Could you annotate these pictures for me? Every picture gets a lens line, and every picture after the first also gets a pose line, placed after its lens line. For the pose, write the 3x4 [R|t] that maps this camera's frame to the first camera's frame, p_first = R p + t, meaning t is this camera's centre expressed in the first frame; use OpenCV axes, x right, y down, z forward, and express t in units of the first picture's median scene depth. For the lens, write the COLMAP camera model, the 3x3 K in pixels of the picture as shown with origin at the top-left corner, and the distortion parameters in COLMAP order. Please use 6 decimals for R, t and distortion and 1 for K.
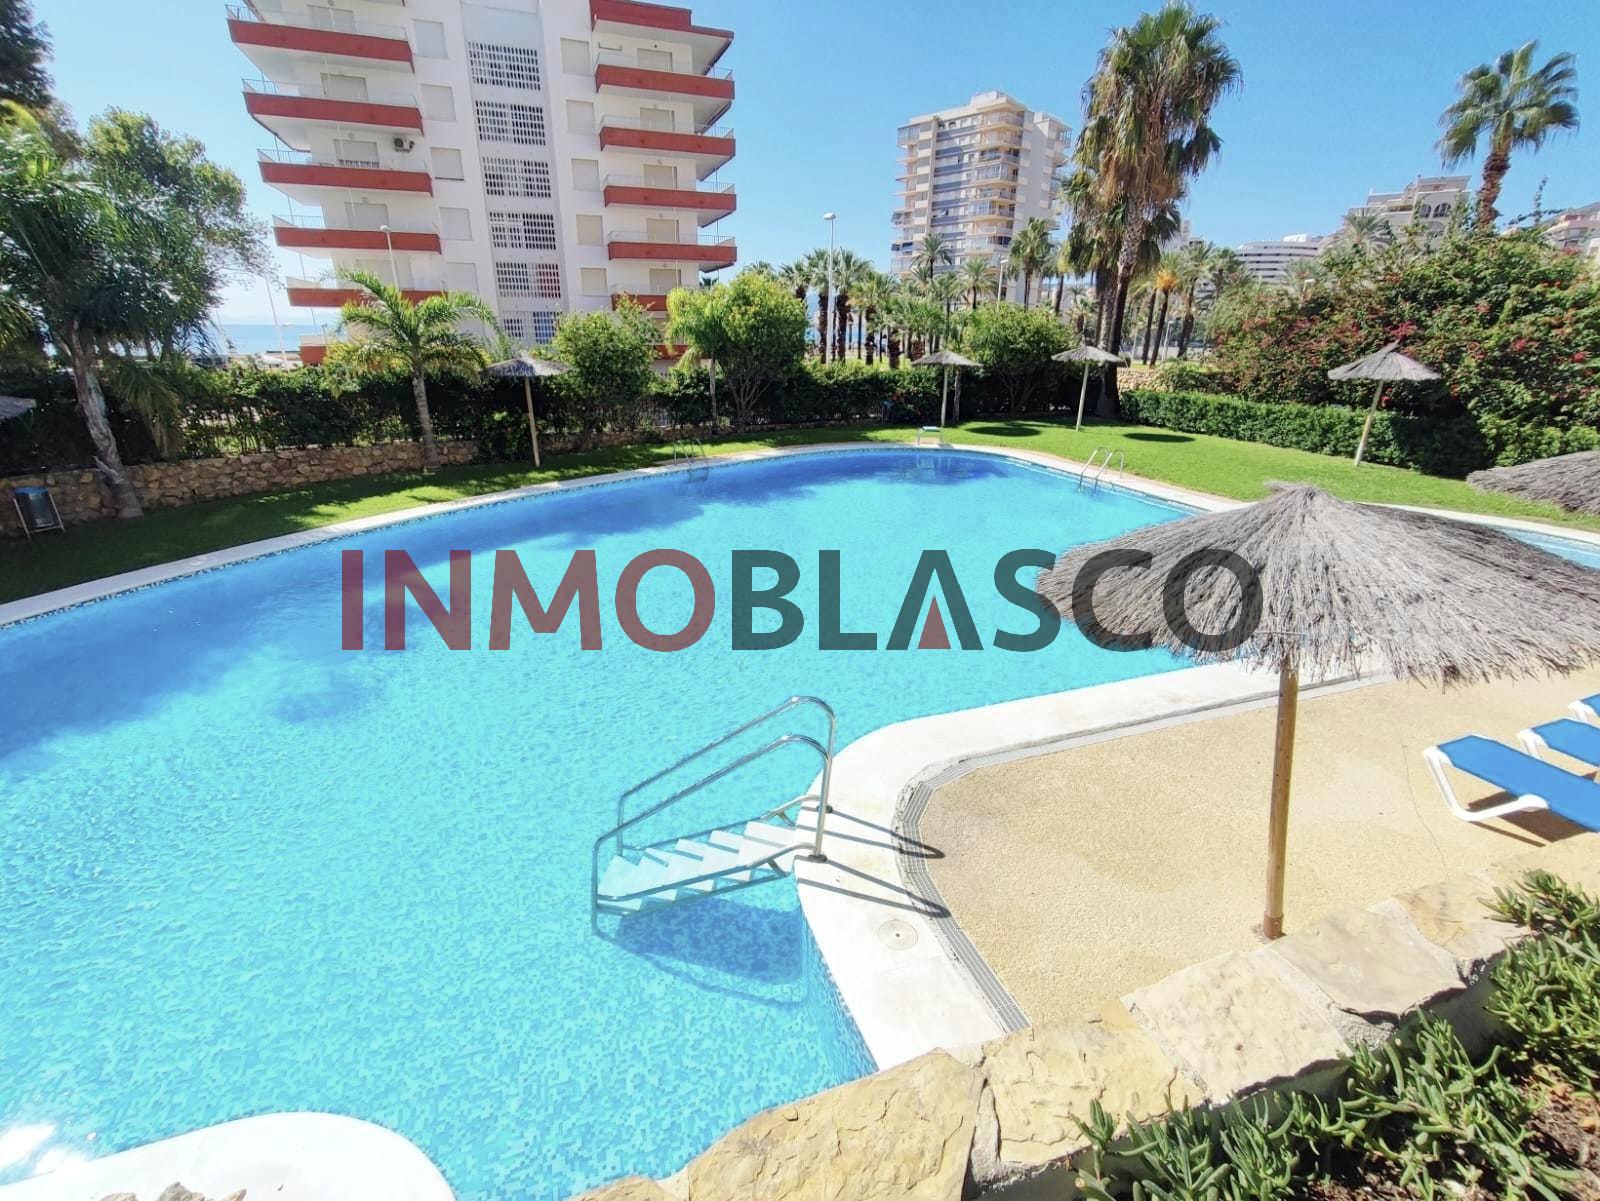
lens RADIAL K [[711.8, 0, 800.0], [0, 711.8, 600.5], [0, 0, 1]] dist [-0.023494, 0.013980]
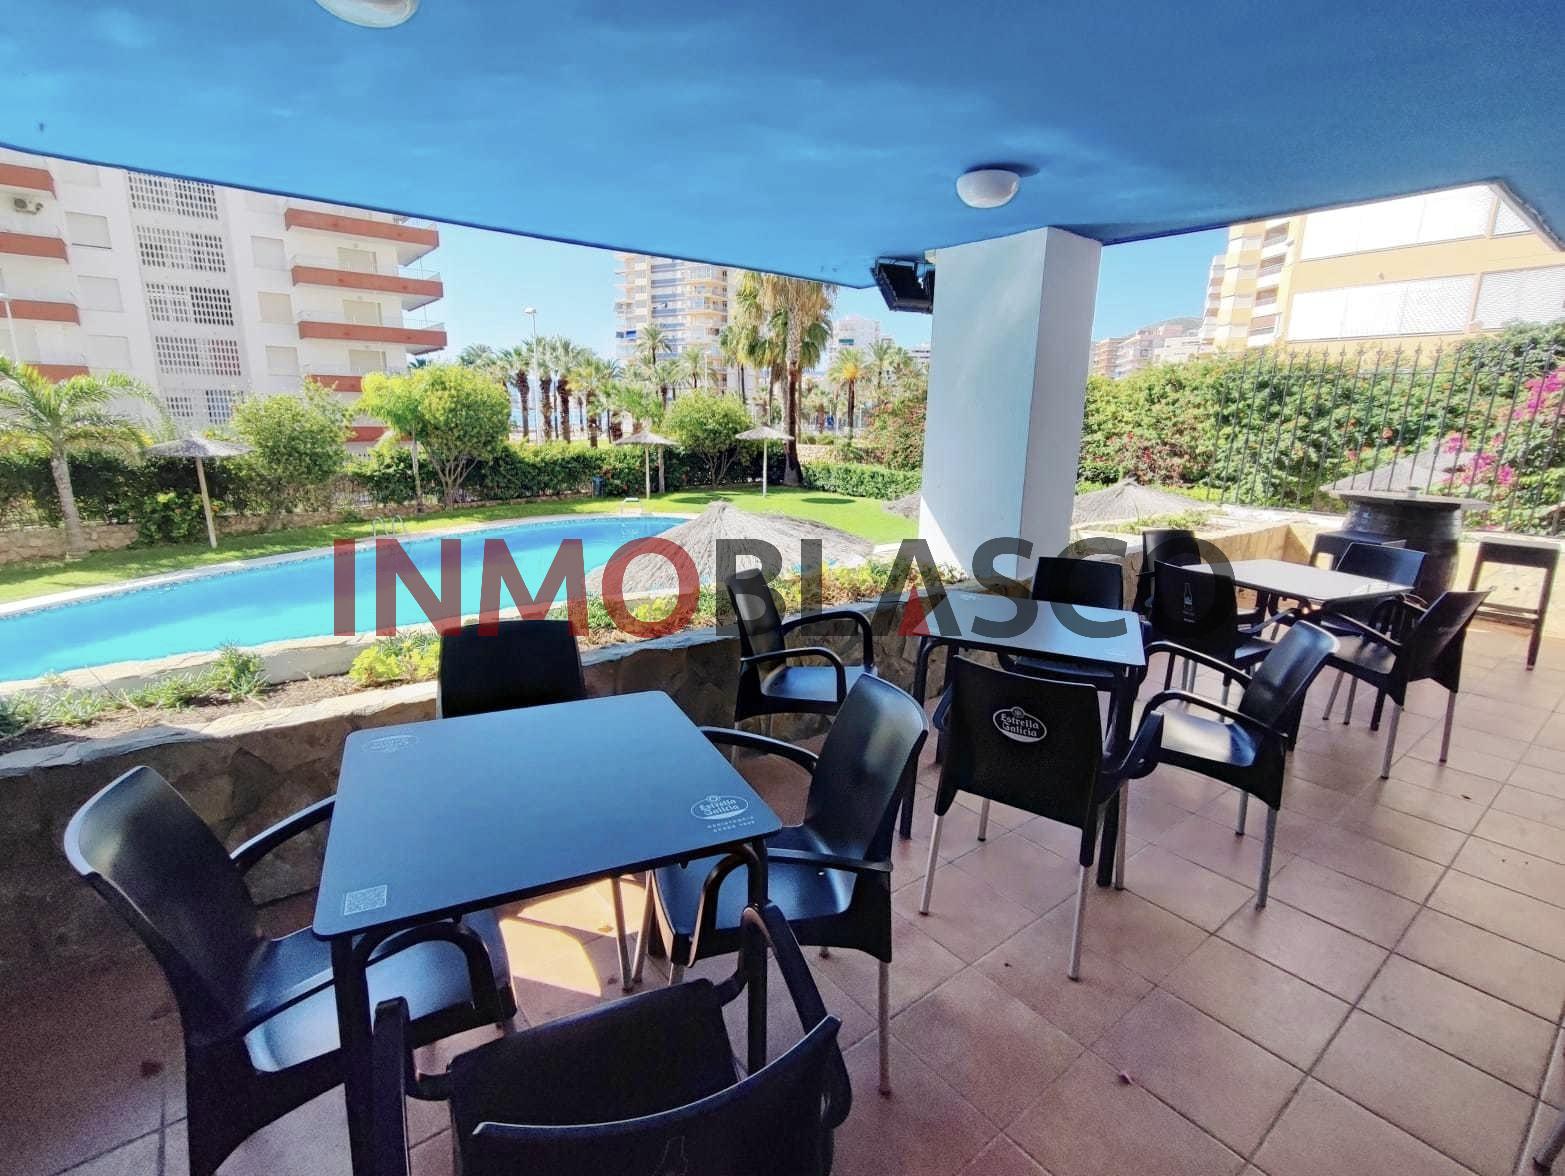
lens RADIAL K [[746.5, 0, 782.5], [0, 746.5, 588.0], [0, 0, 1]] dist [-0.002968, 0.004655]
pose [[0.953708, -0.063163, 0.294027, 0.050974], [0.101421, 0.987971, -0.116734, 0.048584], [-0.283117, 0.141151, 0.948642, -0.135652]]
